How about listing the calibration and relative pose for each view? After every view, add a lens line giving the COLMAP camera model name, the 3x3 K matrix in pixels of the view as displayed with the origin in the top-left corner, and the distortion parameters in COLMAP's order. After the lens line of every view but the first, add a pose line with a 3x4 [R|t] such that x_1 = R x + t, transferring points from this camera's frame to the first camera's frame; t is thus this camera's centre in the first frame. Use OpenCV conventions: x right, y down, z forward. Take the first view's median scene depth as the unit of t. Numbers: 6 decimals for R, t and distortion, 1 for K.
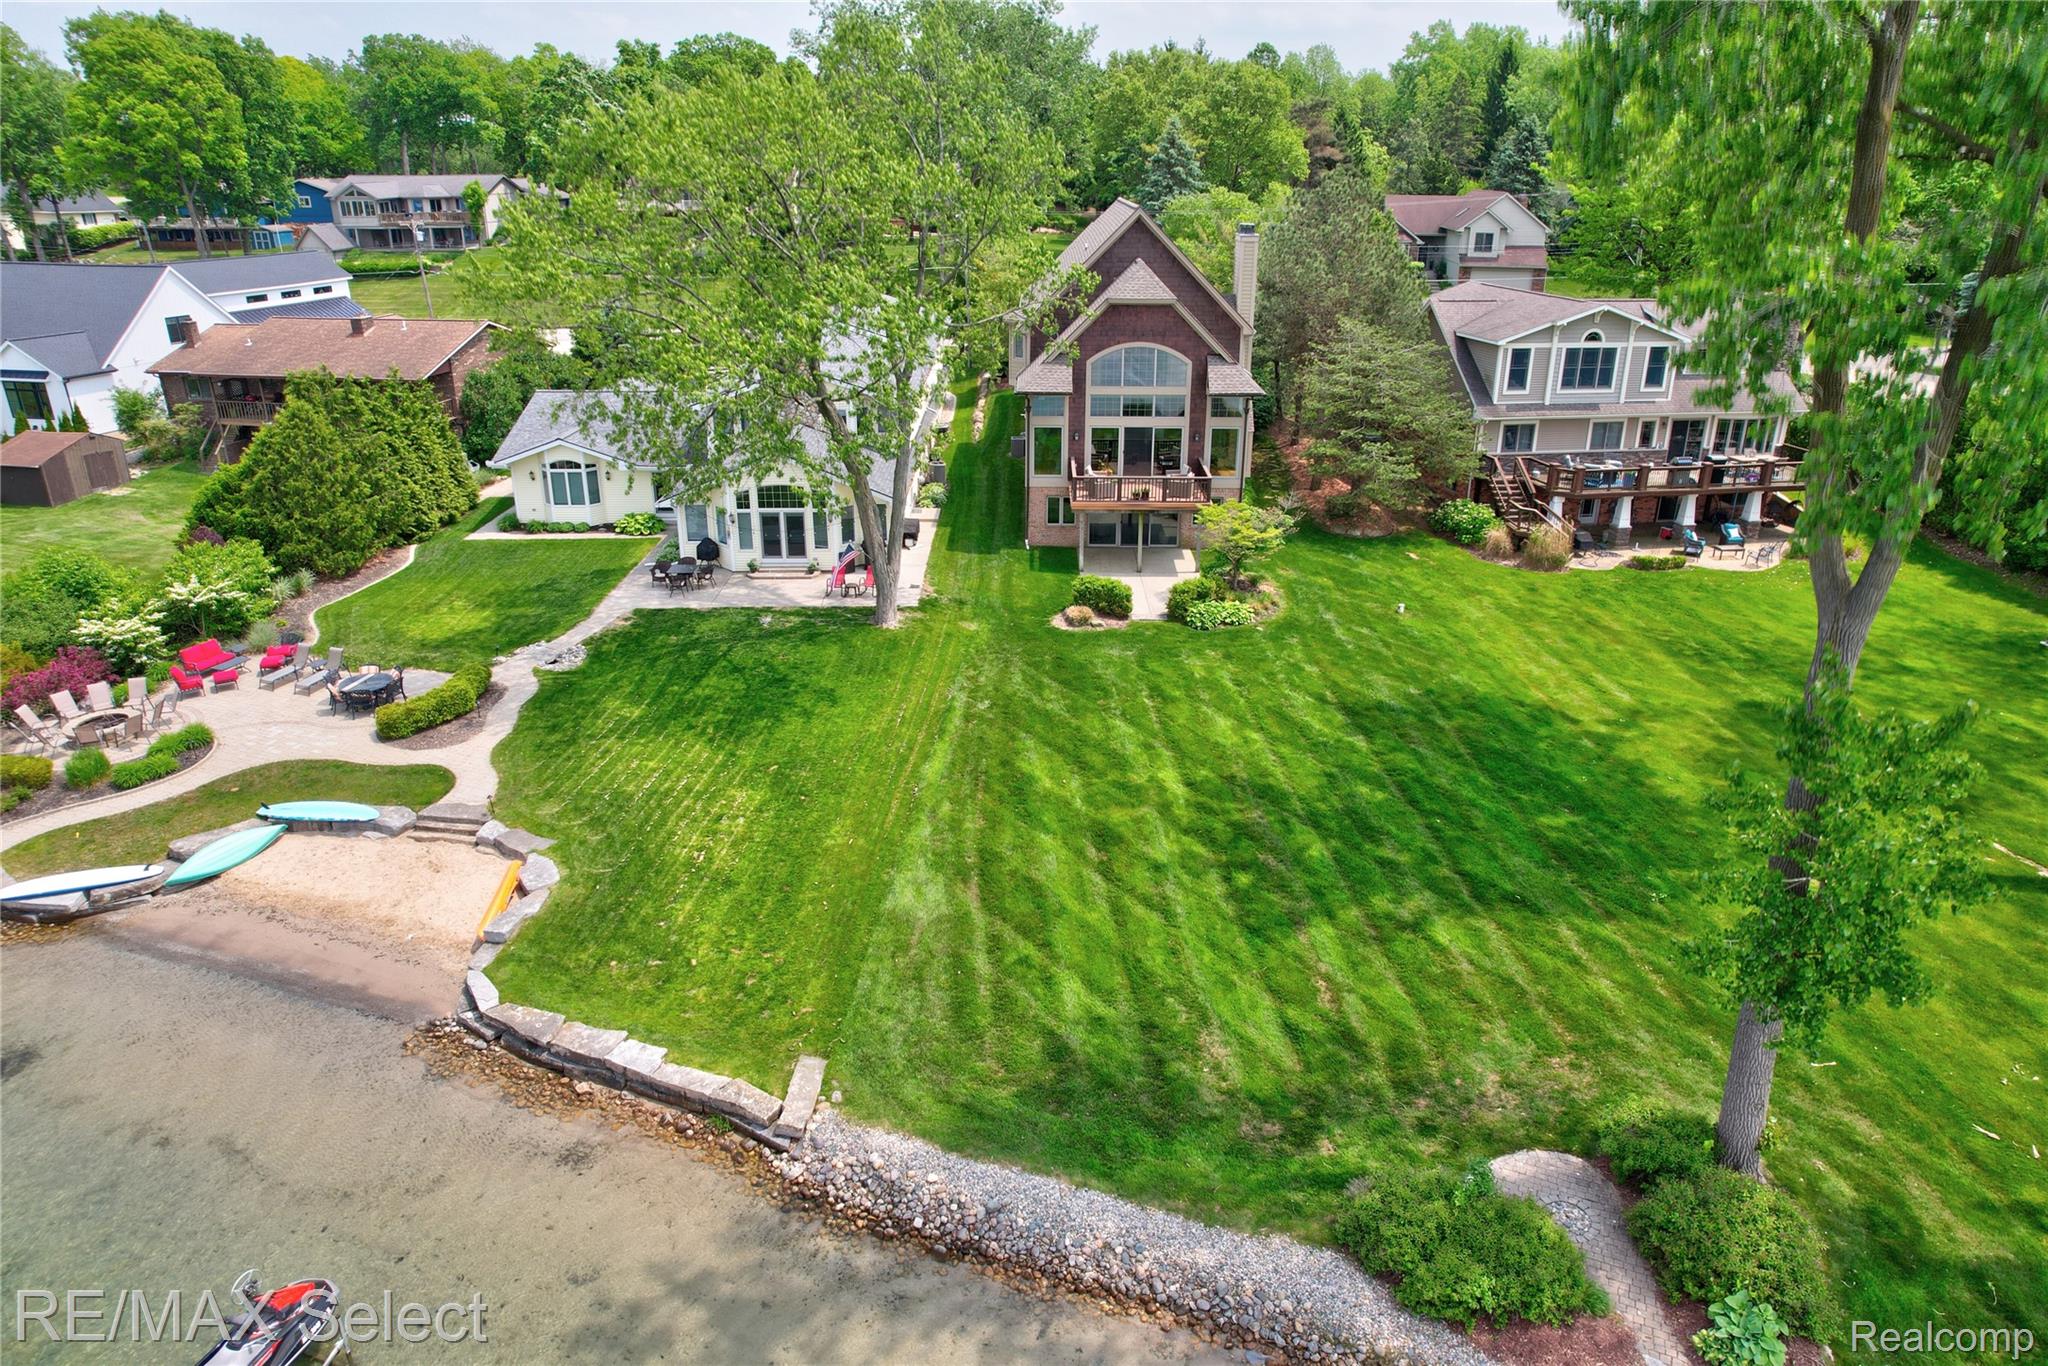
lens RADIAL K [[1318.4, 0, 1024.4], [0, 1318.4, 657.3], [0, 0, 1]] dist [-0.065171, 0.050484]
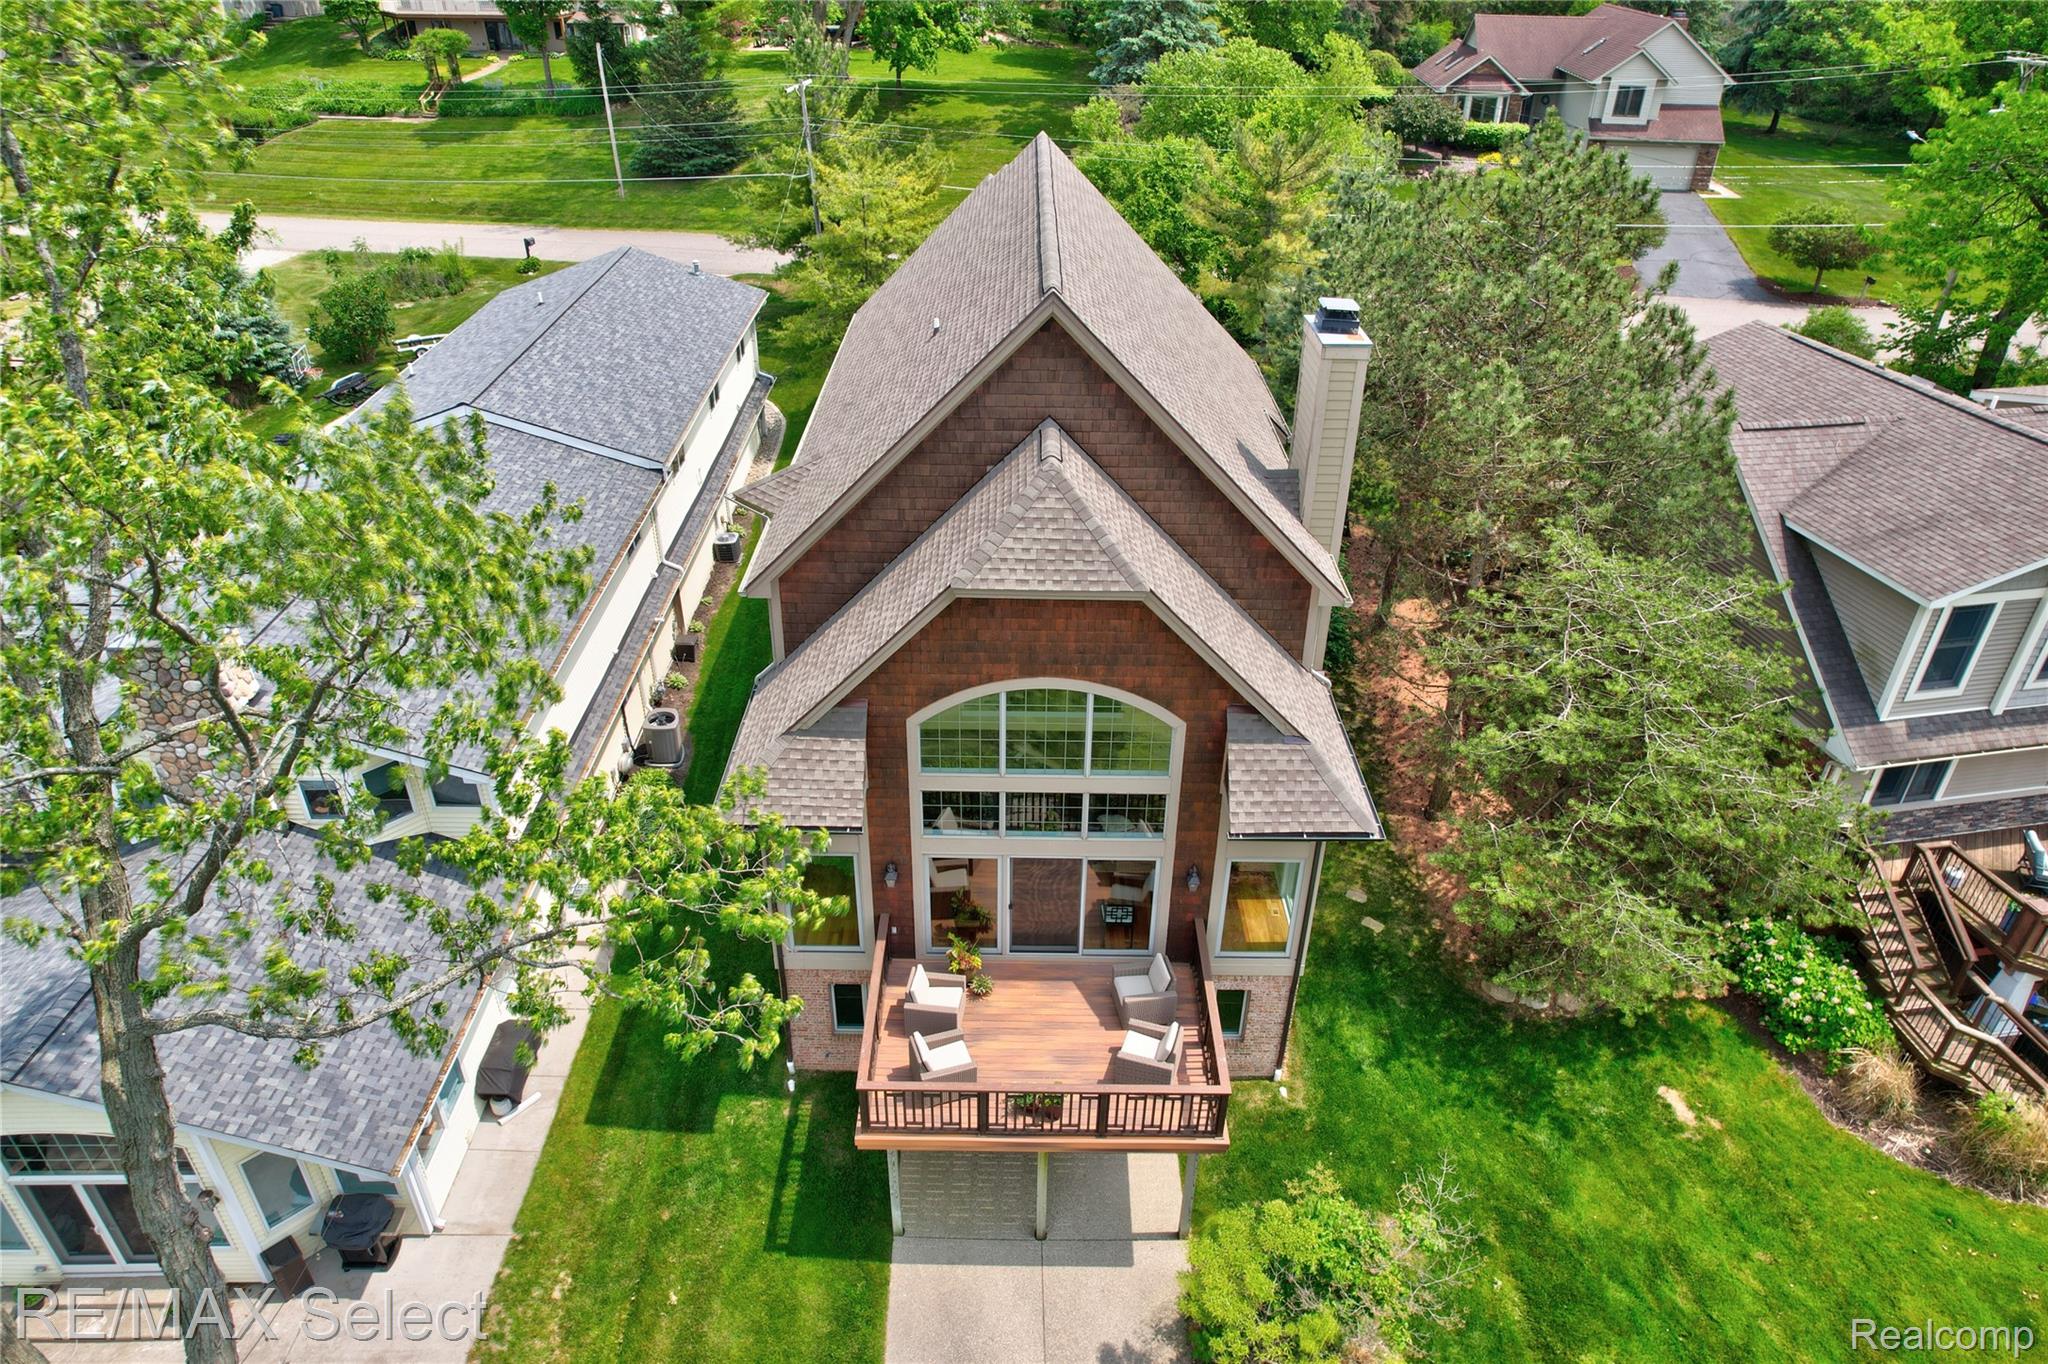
lens RADIAL K [[1308.3, 0, 1024.0], [0, 1308.3, 682.0], [0, 0, 1]] dist [-0.078605, 0.070588]
pose [[0.999884, 0.003801, 0.014733, 0.078539], [-0.006483, 0.982438, 0.186478, -0.317969], [-0.013765, -0.186552, 0.982349, 0.662021]]
